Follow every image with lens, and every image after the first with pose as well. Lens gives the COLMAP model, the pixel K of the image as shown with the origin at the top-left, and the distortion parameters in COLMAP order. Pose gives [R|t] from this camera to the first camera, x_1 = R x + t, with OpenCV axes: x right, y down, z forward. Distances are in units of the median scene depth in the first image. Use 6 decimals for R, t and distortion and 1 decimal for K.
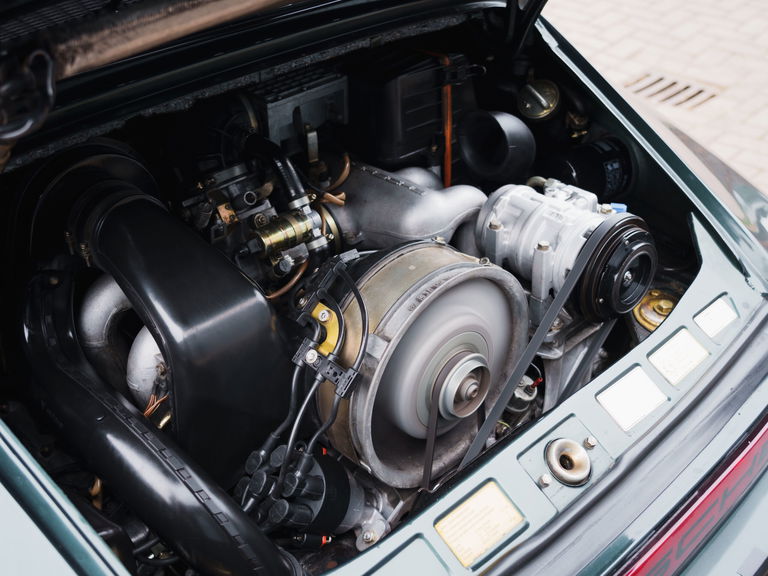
lens RADIAL K [[794.0, 0, 387.3], [0, 794.0, 283.8], [0, 0, 1]] dist [0.013854, 0.000000]
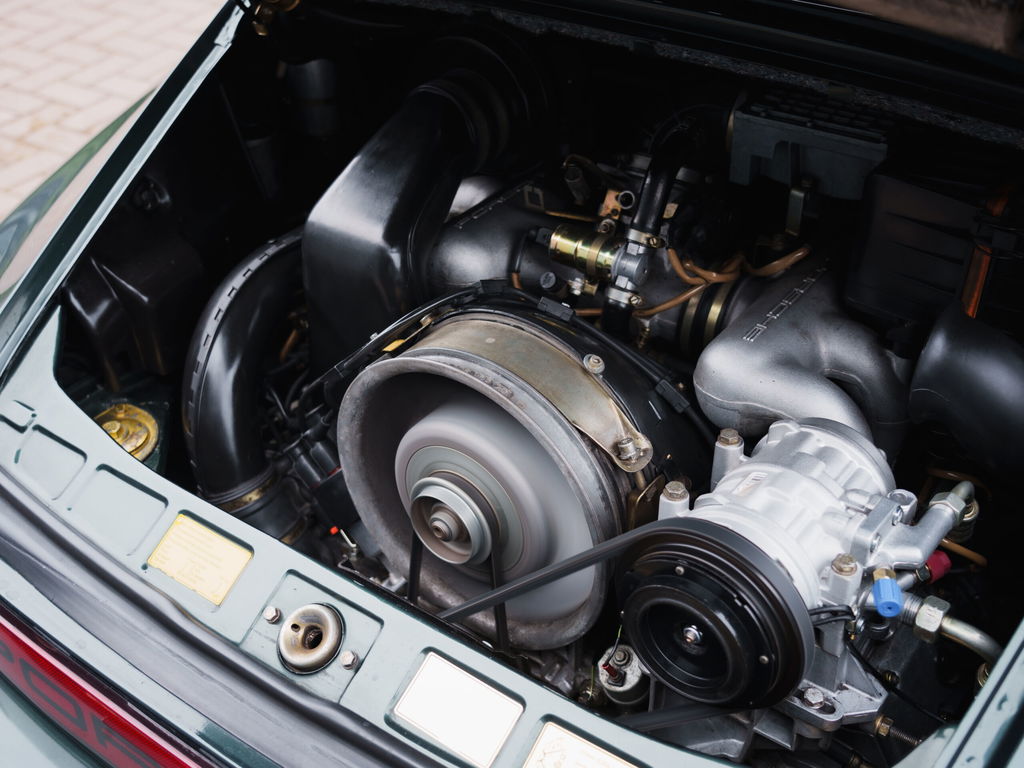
lens RADIAL K [[1058.6, 0, 516.9], [0, 1058.6, 388.2], [0, 0, 1]] dist [0.013854, 0.000000]
pose [[0.243867, 0.630668, -0.736741, 0.689959], [-0.551176, 0.715190, 0.429777, -0.374498], [0.797956, 0.301266, 0.522020, 0.478602]]
